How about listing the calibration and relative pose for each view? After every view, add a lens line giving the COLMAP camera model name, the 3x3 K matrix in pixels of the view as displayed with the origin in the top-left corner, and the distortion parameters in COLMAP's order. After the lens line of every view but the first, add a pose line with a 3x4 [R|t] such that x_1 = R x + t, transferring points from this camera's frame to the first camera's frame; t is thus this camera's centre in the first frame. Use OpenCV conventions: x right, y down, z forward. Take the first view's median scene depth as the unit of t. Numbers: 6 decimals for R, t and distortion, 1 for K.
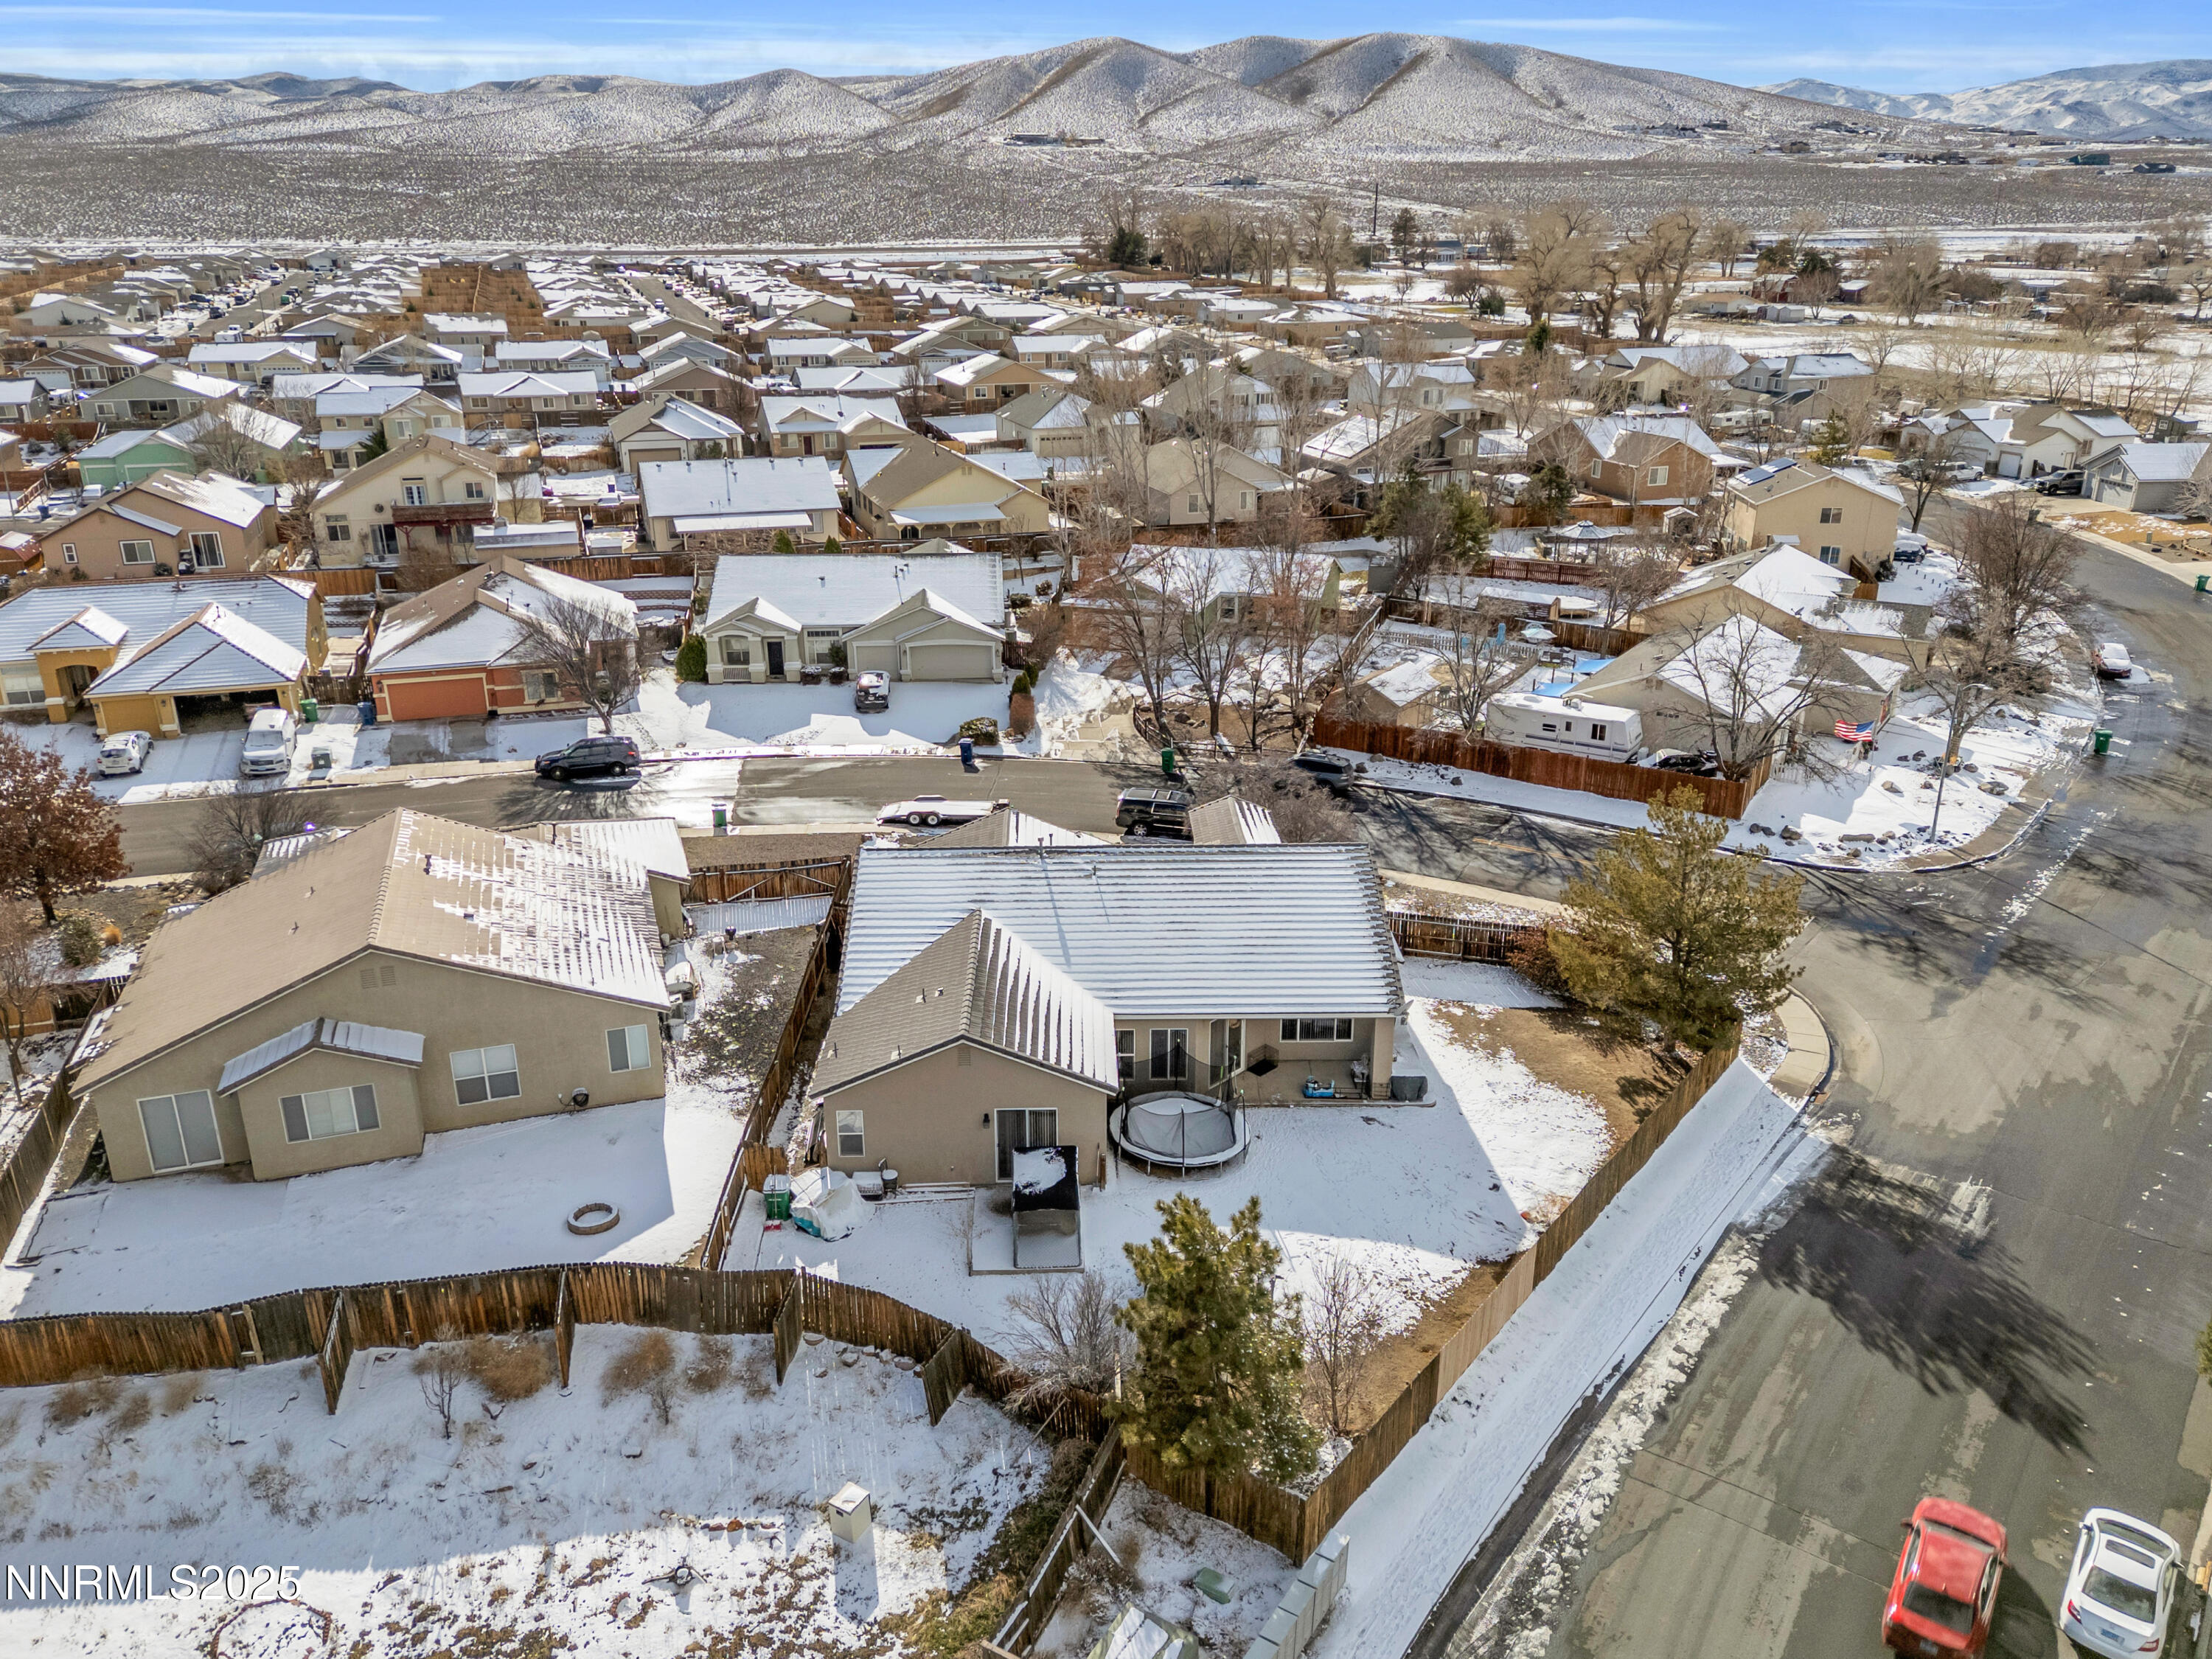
lens RADIAL K [[1622.8, 0, 1111.0], [0, 1622.8, 825.0], [0, 0, 1]] dist [0.107482, -0.102863]
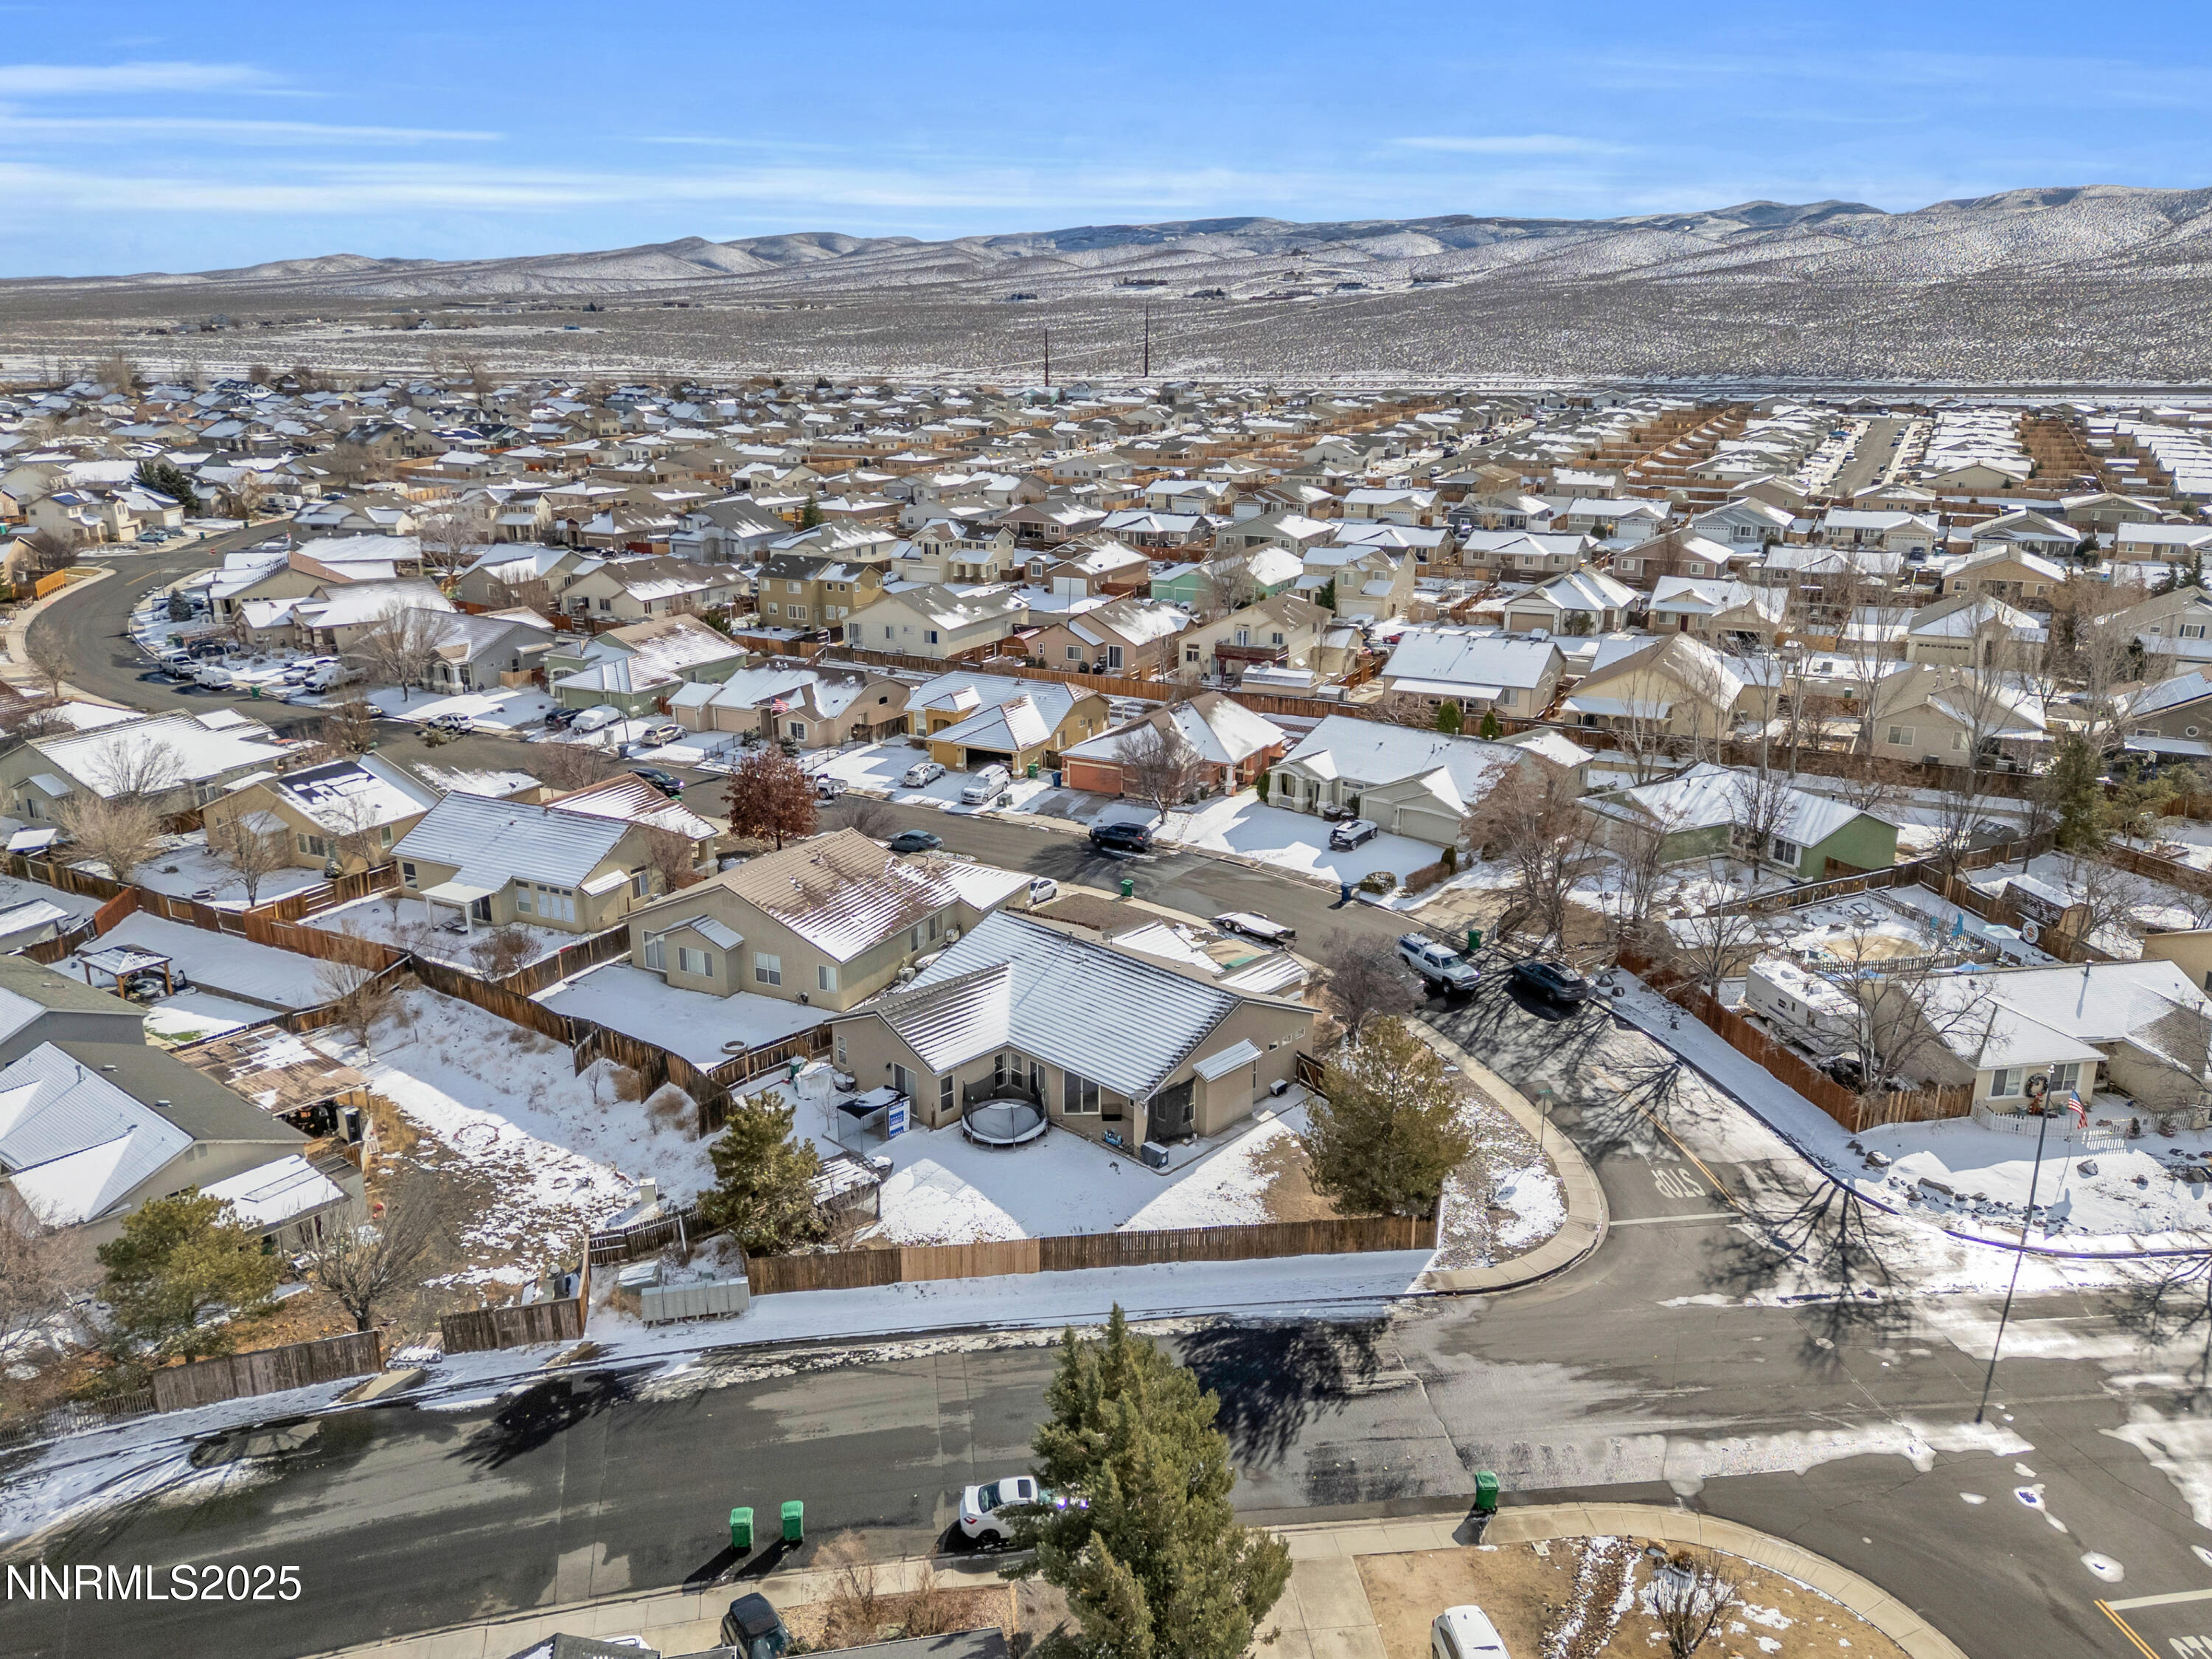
lens RADIAL K [[1622.8, 0, 1111.0], [0, 1622.8, 825.0], [0, 0, 1]] dist [0.107482, -0.102863]
pose [[0.703195, 0.210159, -0.679227, 0.982018], [-0.250008, 0.967397, 0.040491, -0.157430], [0.665592, 0.141339, 0.732810, -0.108916]]
